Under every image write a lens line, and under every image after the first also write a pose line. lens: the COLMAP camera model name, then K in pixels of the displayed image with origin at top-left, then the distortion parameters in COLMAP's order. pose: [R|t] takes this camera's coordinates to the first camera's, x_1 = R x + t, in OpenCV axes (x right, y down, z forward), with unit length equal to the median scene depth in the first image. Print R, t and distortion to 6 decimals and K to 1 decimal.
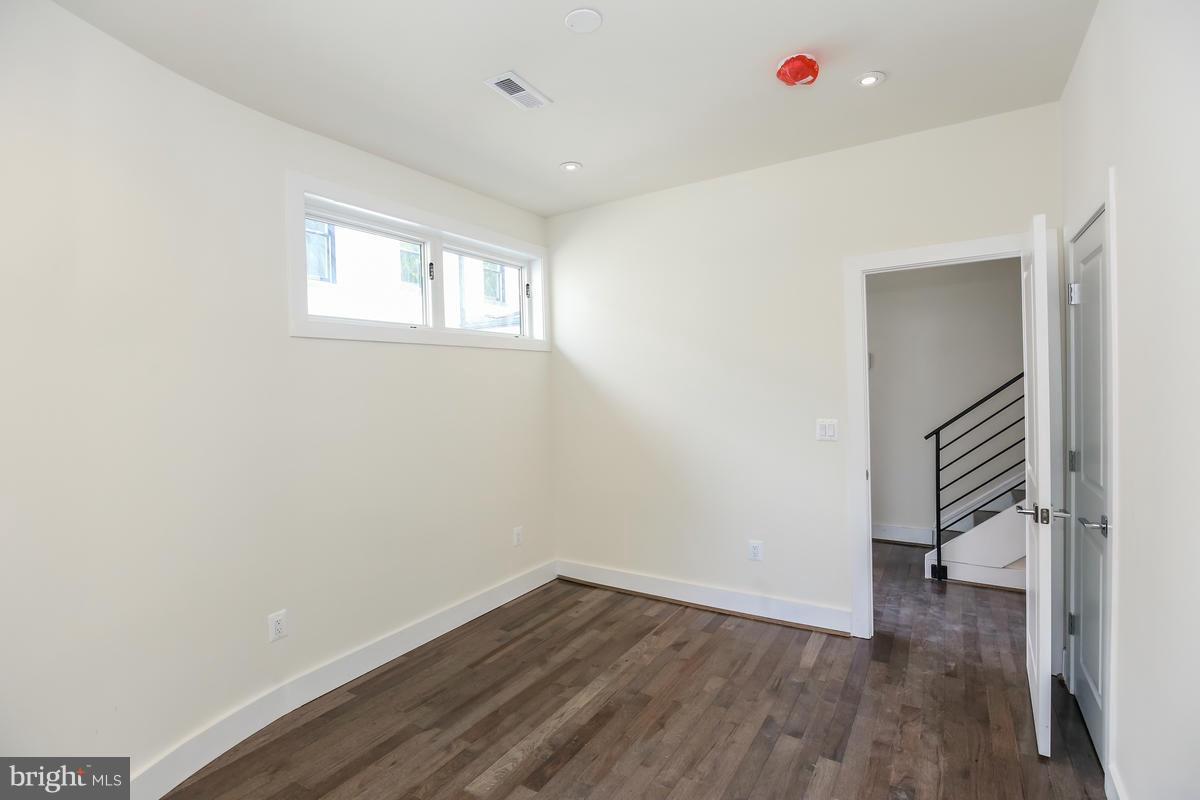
lens RADIAL K [[566.1, 0, 600.0], [0, 566.1, 400.0], [0, 0, 1]] dist [0.000906, 0.000042]
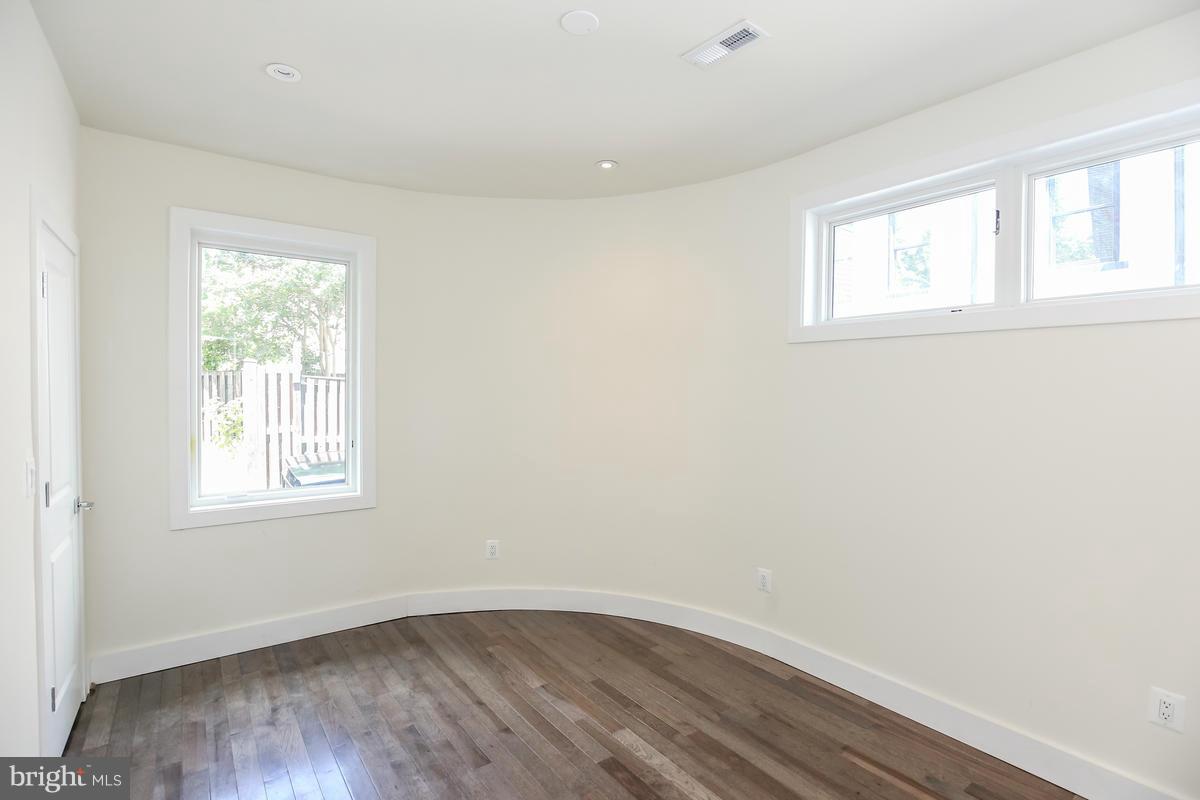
lens RADIAL K [[555.7, 0, 592.4], [0, 555.7, 398.6], [0, 0, 1]] dist [-0.043880, 0.010945]
pose [[-0.362216, 0.037031, -0.931358, 0.637294], [-0.024673, 0.998479, 0.049295, -0.045166], [0.931768, 0.040835, -0.360751, 1.012082]]
